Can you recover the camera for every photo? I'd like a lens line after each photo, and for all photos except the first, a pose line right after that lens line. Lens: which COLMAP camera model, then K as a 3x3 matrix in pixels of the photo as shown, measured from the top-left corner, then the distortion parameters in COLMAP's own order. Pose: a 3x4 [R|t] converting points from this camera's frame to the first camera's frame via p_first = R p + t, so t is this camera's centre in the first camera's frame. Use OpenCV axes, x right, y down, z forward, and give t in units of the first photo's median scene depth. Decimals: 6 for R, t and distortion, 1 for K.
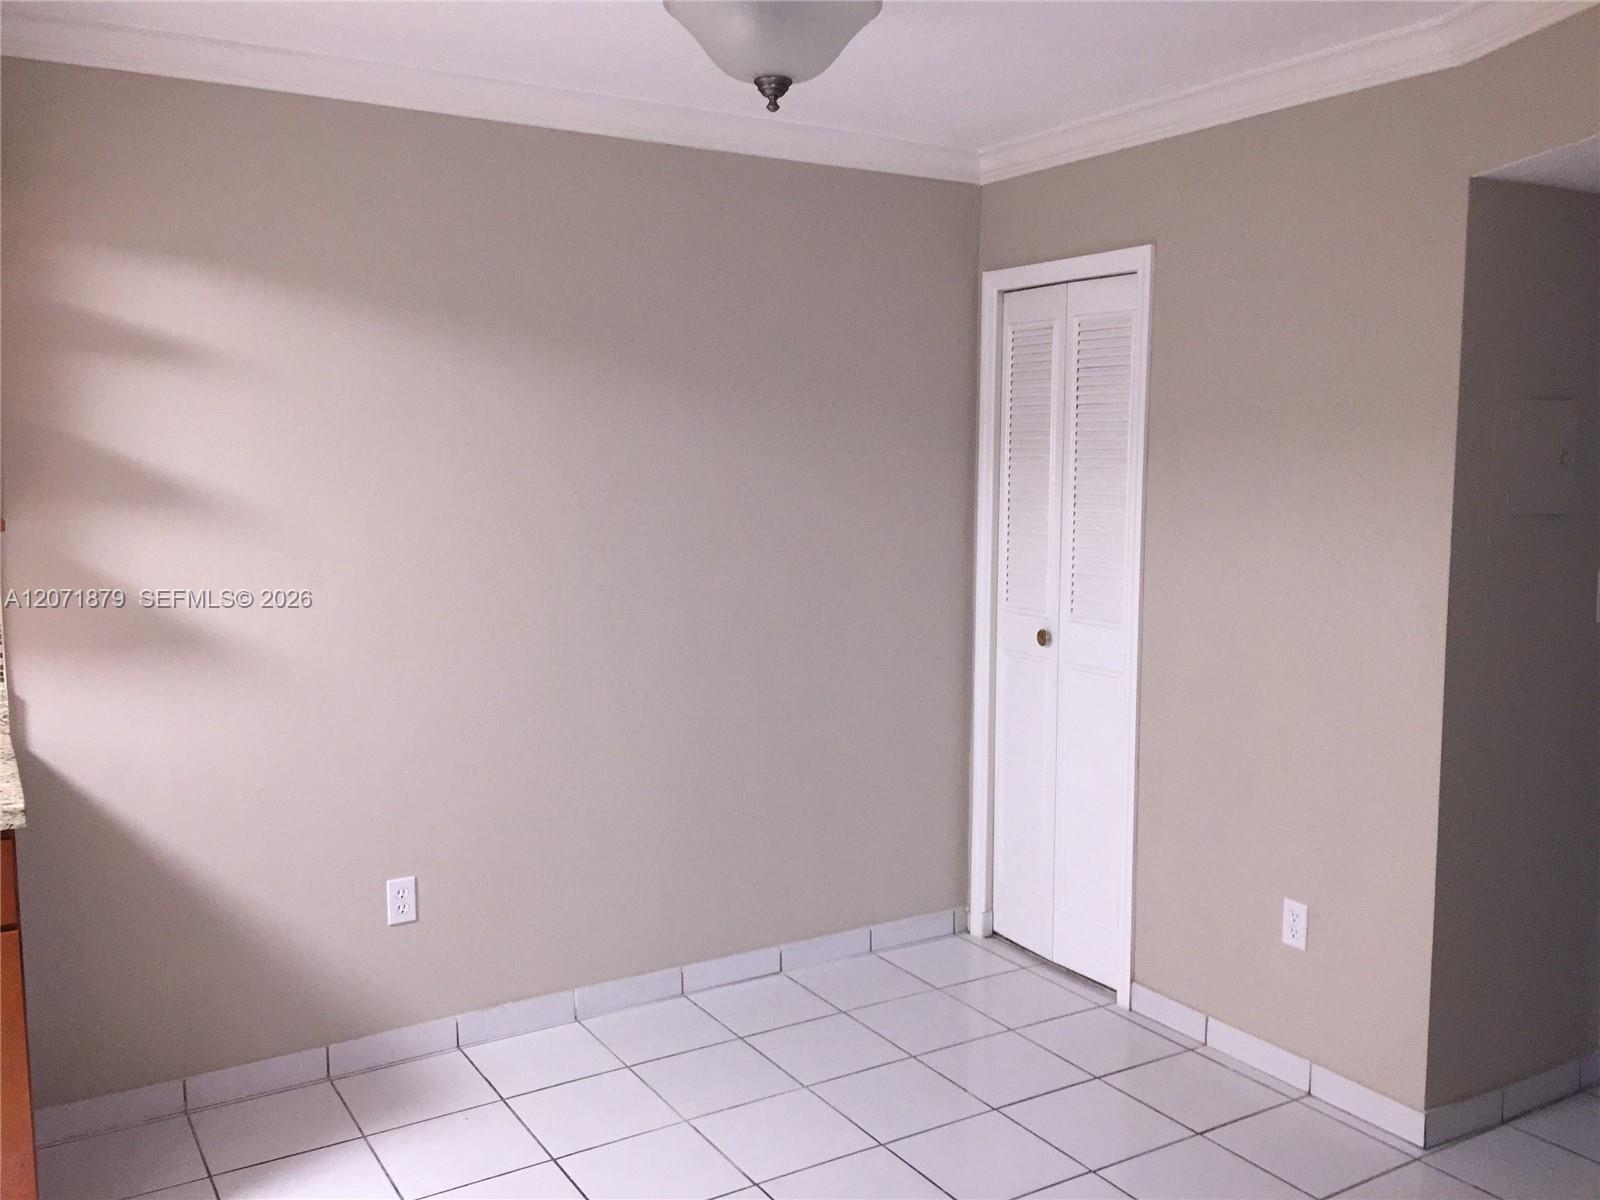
lens RADIAL K [[1350.7, 0, 798.9], [0, 1350.7, 596.5], [0, 0, 1]] dist [-0.000020, -0.001644]
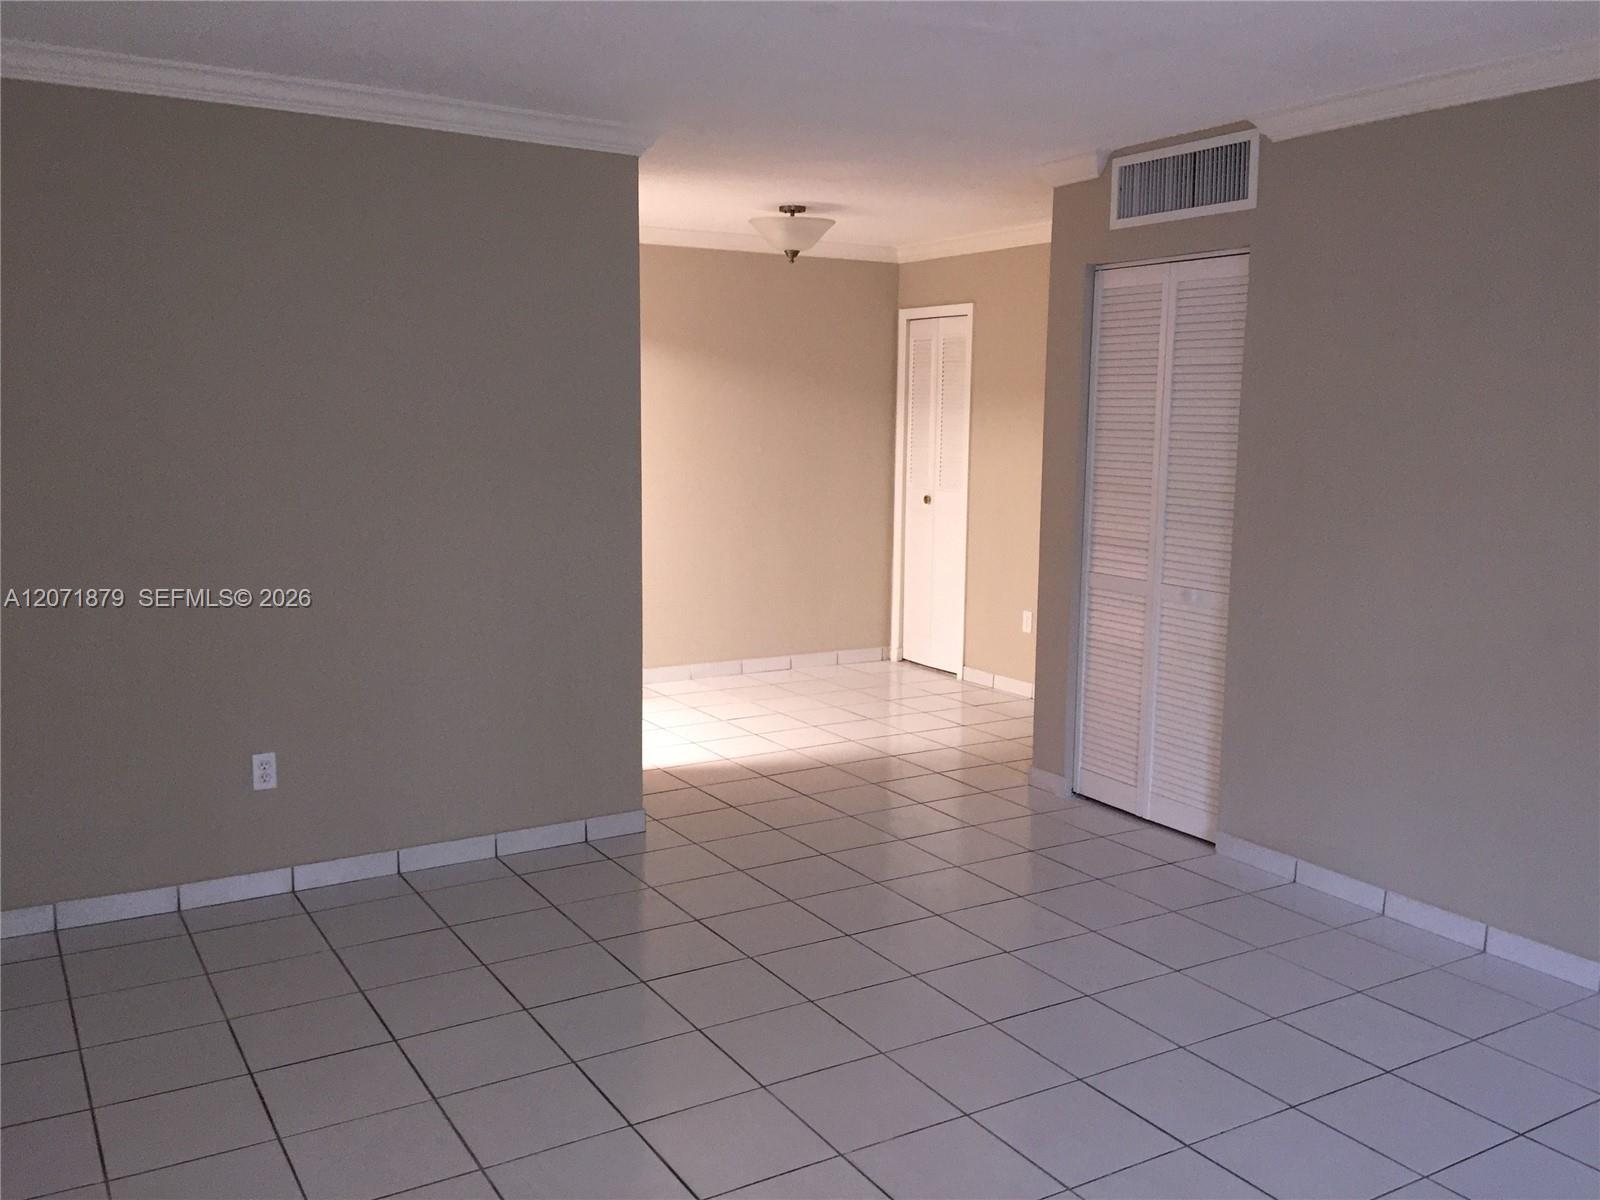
lens RADIAL K [[1350.7, 0, 799.2], [0, 1350.7, 604.9], [0, 0, 1]] dist [-0.000020, -0.001644]
pose [[0.999933, 0.010165, -0.005460, 0.008951], [-0.009967, 0.999334, 0.035091, 0.114777], [0.005813, -0.035034, 0.999369, -0.944551]]
